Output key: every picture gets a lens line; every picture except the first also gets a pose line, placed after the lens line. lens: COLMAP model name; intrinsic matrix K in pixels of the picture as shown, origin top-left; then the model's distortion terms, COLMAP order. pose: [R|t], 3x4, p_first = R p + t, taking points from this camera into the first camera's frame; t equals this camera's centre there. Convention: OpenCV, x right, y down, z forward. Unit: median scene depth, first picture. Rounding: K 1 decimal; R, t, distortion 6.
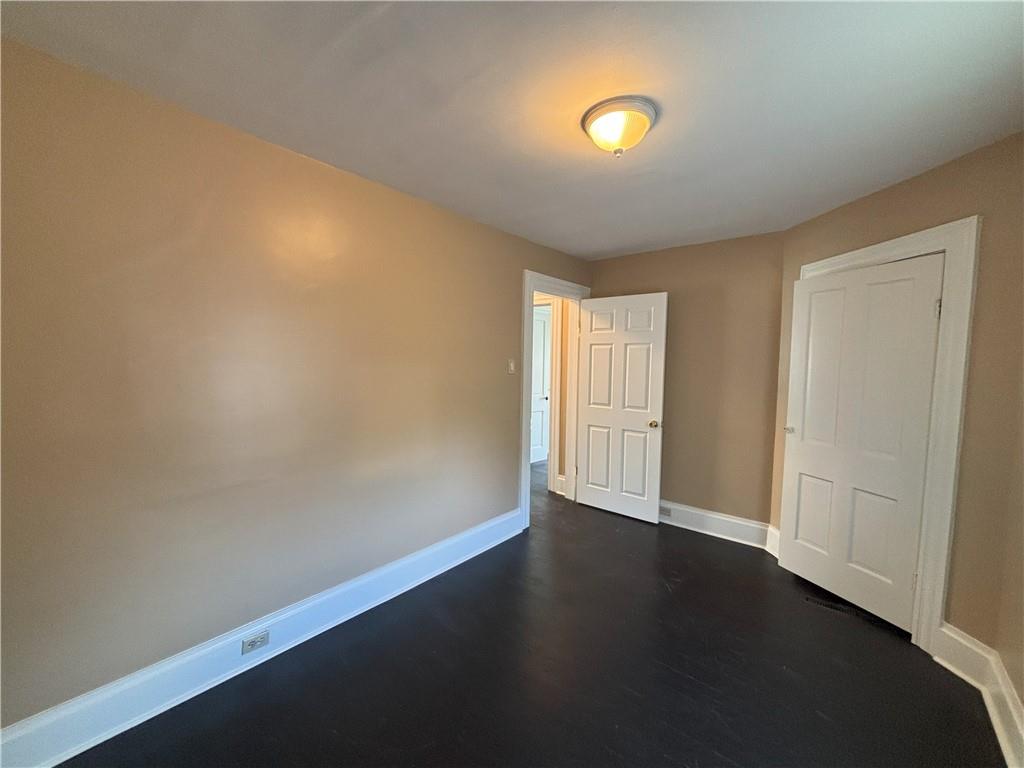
lens RADIAL K [[415.2, 0, 510.1], [0, 415.2, 384.4], [0, 0, 1]] dist [0.008083, 0.000204]
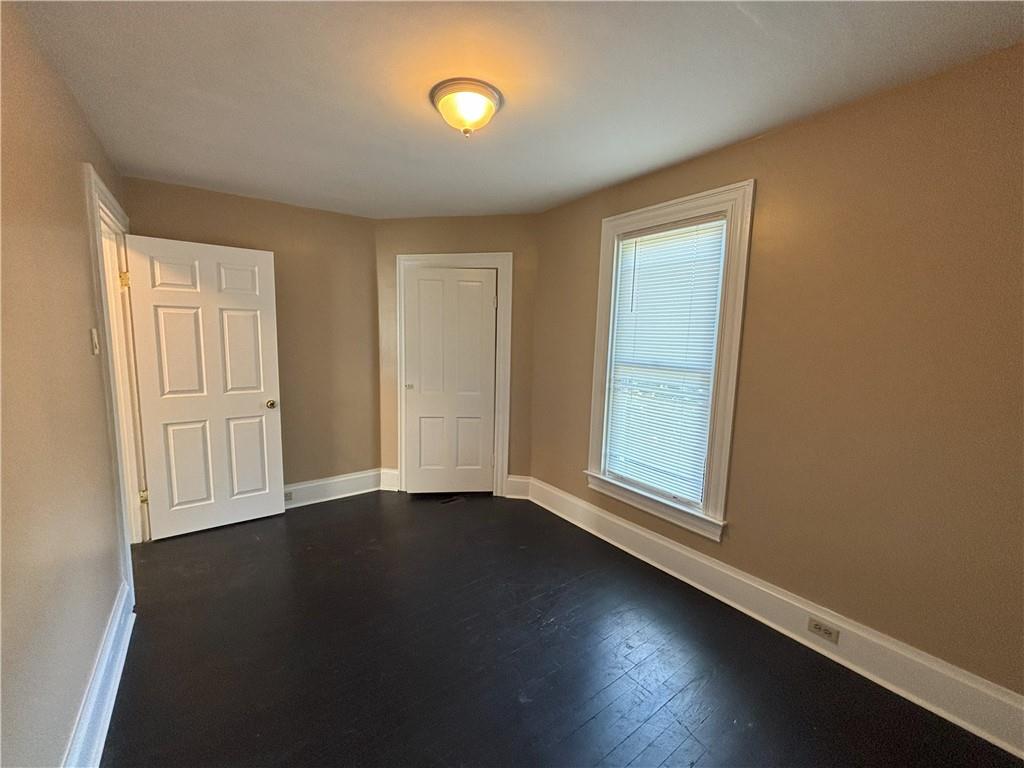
lens RADIAL K [[415.2, 0, 510.1], [0, 415.2, 384.4], [0, 0, 1]] dist [0.008083, 0.000204]
pose [[0.245815, -0.123912, 0.961364, -0.370541], [0.051914, 0.992055, 0.114593, -0.019909], [-0.967925, 0.021739, 0.250295, 0.300126]]
